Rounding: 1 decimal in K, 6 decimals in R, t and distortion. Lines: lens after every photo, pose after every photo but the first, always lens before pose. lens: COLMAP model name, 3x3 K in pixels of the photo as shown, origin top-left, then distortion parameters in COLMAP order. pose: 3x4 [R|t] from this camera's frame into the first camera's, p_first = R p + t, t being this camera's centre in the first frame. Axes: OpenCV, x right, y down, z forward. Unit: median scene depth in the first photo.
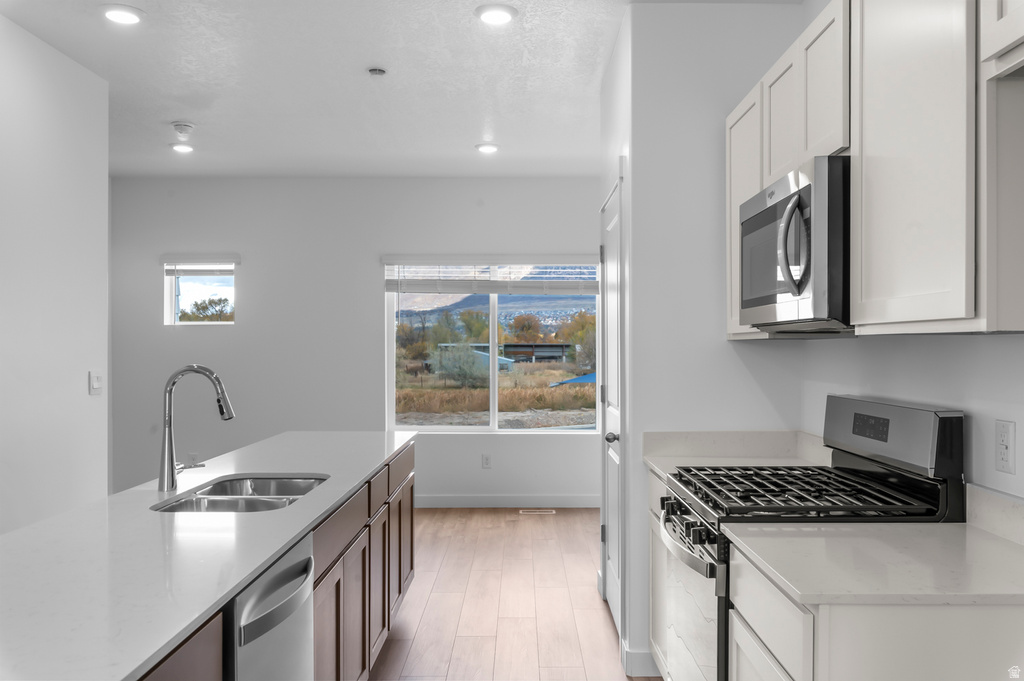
lens RADIAL K [[853.0, 0, 514.7], [0, 853.0, 345.3], [0, 0, 1]] dist [-0.009868, -0.008613]
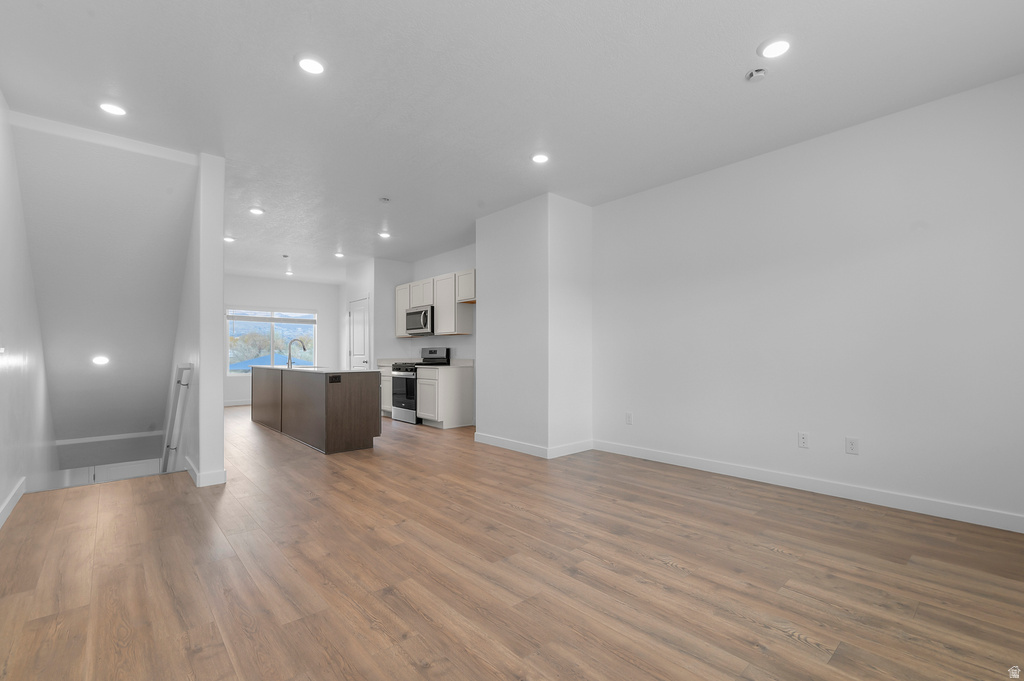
lens RADIAL K [[449.1, 0, 515.5], [0, 449.1, 347.9], [0, 0, 1]] dist [-0.001522, -0.000147]
pose [[0.740050, 0.006437, 0.672521, -1.235345], [0.001779, 0.999932, -0.011528, 0.110000], [-0.672550, 0.009728, 0.739988, -1.643200]]
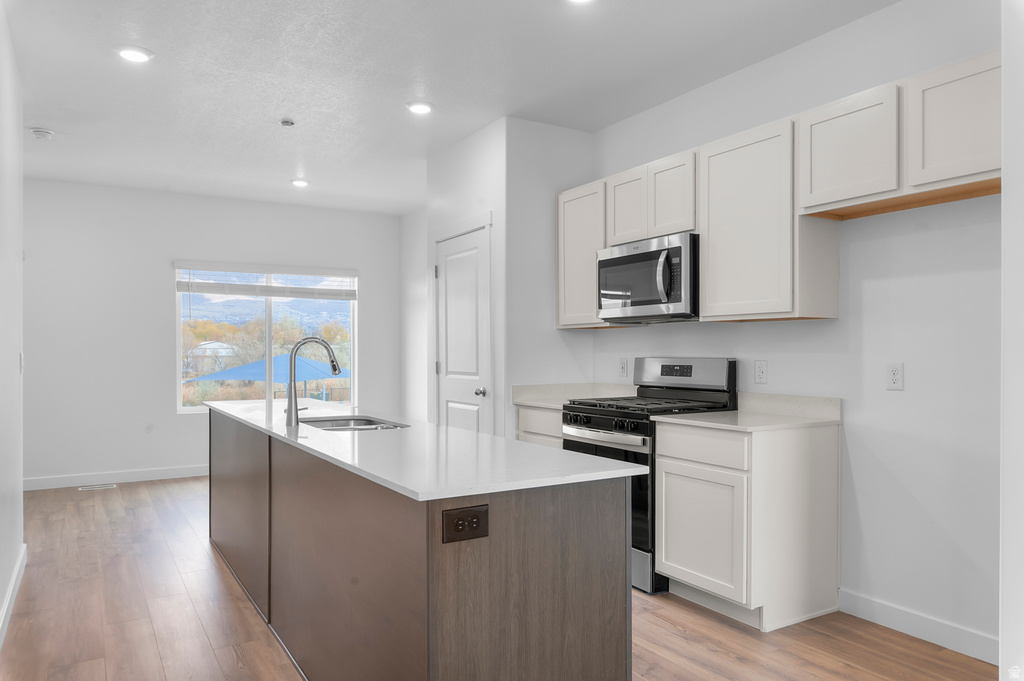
lens RADIAL K [[715.5, 0, 515.0], [0, 715.5, 348.4], [0, 0, 1]] dist [-0.003206, 0.000720]
pose [[0.852913, 0.000347, 0.522054, -0.804034], [0.000682, 0.999998, -0.001778, 0.050575], [-0.522053, 0.001873, 0.852911, -0.220799]]
